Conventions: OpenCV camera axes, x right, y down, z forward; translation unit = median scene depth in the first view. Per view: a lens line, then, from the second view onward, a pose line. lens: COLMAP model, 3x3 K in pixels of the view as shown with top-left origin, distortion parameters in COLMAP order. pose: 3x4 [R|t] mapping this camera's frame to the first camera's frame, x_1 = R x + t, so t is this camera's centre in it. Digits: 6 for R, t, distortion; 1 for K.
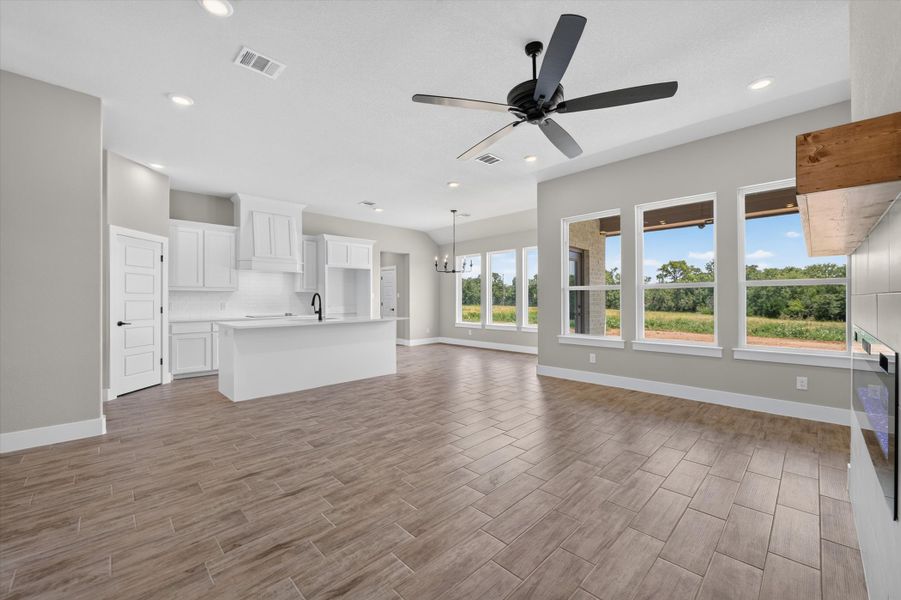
lens RADIAL K [[359.1, 0, 453.5], [0, 359.1, 299.6], [0, 0, 1]] dist [-0.008096, -0.000739]
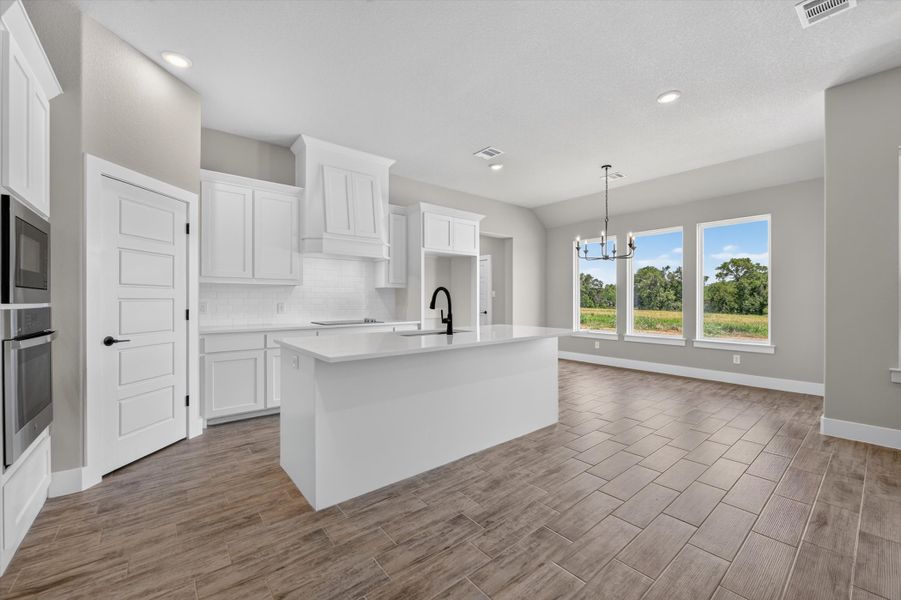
lens RADIAL K [[359.1, 0, 453.8], [0, 359.1, 301.1], [0, 0, 1]] dist [-0.008096, -0.000739]
pose [[0.995810, 0.003351, -0.091385, -0.306705], [-0.003043, 0.999989, 0.003509, 0.002627], [0.091396, -0.003216, 0.995809, 0.428931]]
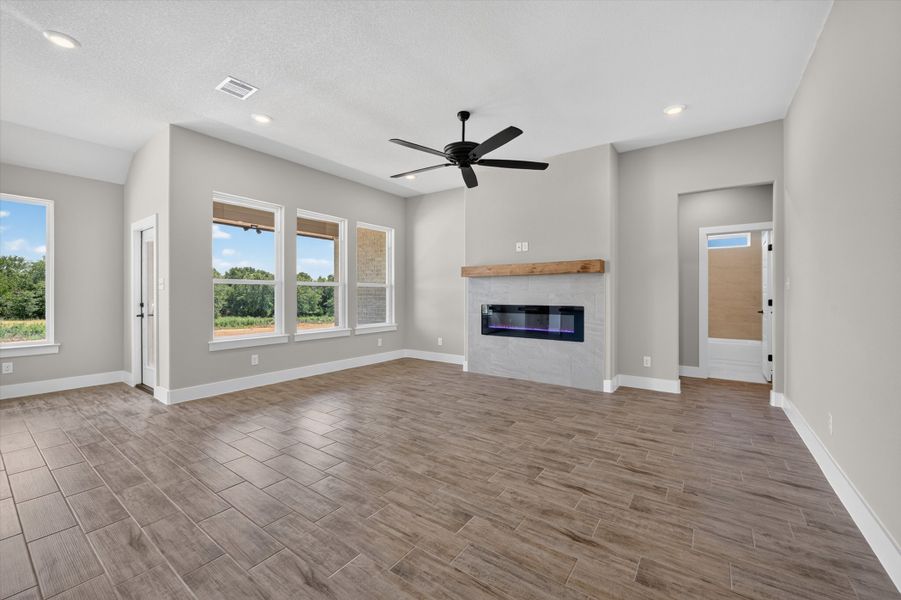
lens RADIAL K [[359.1, 0, 453.6], [0, 359.1, 296.6], [0, 0, 1]] dist [-0.008096, -0.000739]
pose [[-0.173442, 0.000839, 0.984844, -0.563637], [-0.001213, 0.999999, -0.001065, 0.004308], [-0.984843, -0.001379, -0.173441, 0.627362]]
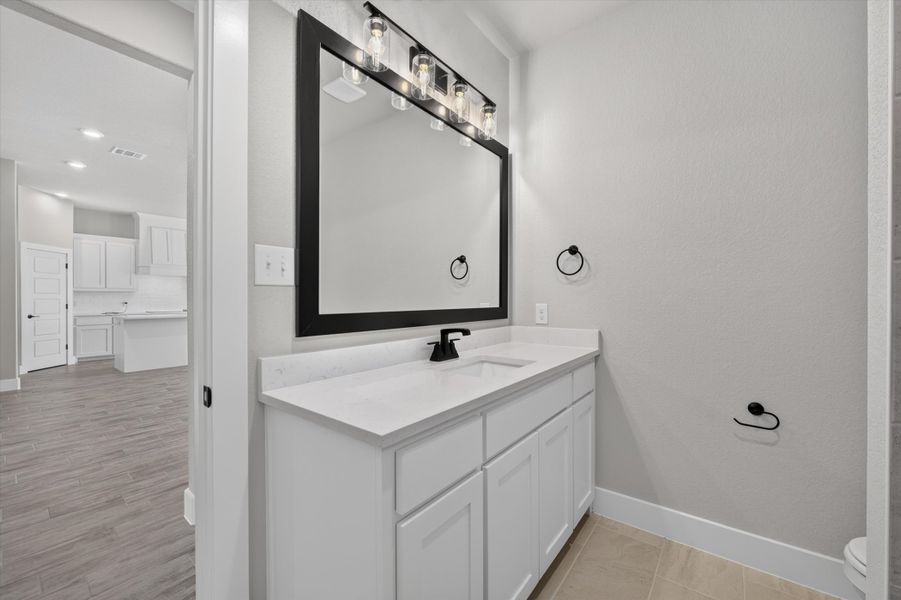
lens RADIAL K [[359.1, 0, 456.7], [0, 359.1, 302.3], [0, 0, 1]] dist [-0.008096, -0.000739]
pose [[0.991330, 0.003660, 0.131341, 0.378203], [-0.004634, 0.999964, 0.007112, -0.000666], [-0.131310, -0.007659, 0.991312, -0.419687]]
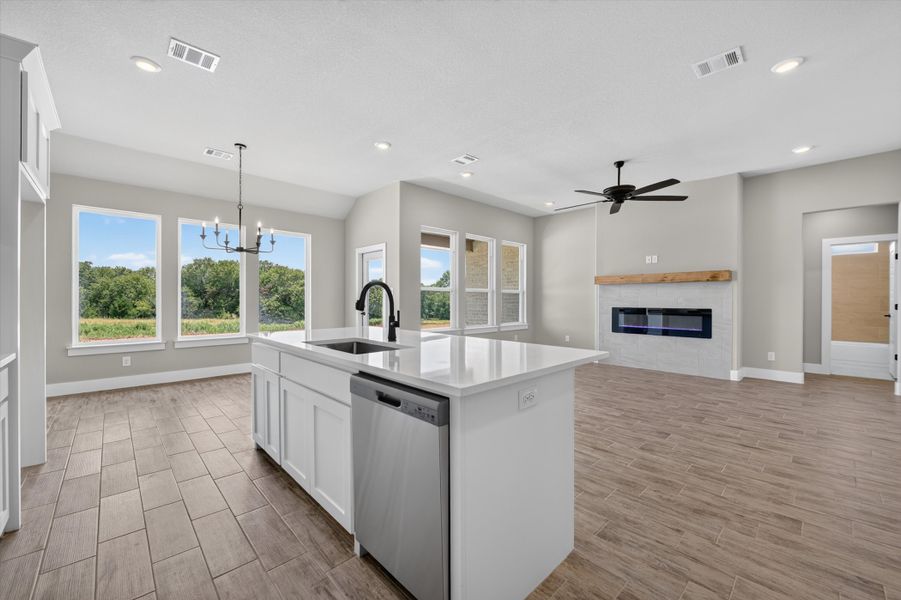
lens RADIAL K [[359.1, 0, 455.9], [0, 359.1, 301.7], [0, 0, 1]] dist [-0.008096, -0.000739]
pose [[0.009038, -0.001615, 0.999958, -0.804938], [-0.003547, 0.999992, 0.001647, 0.006722], [-0.999953, -0.003561, 0.009033, 0.895352]]
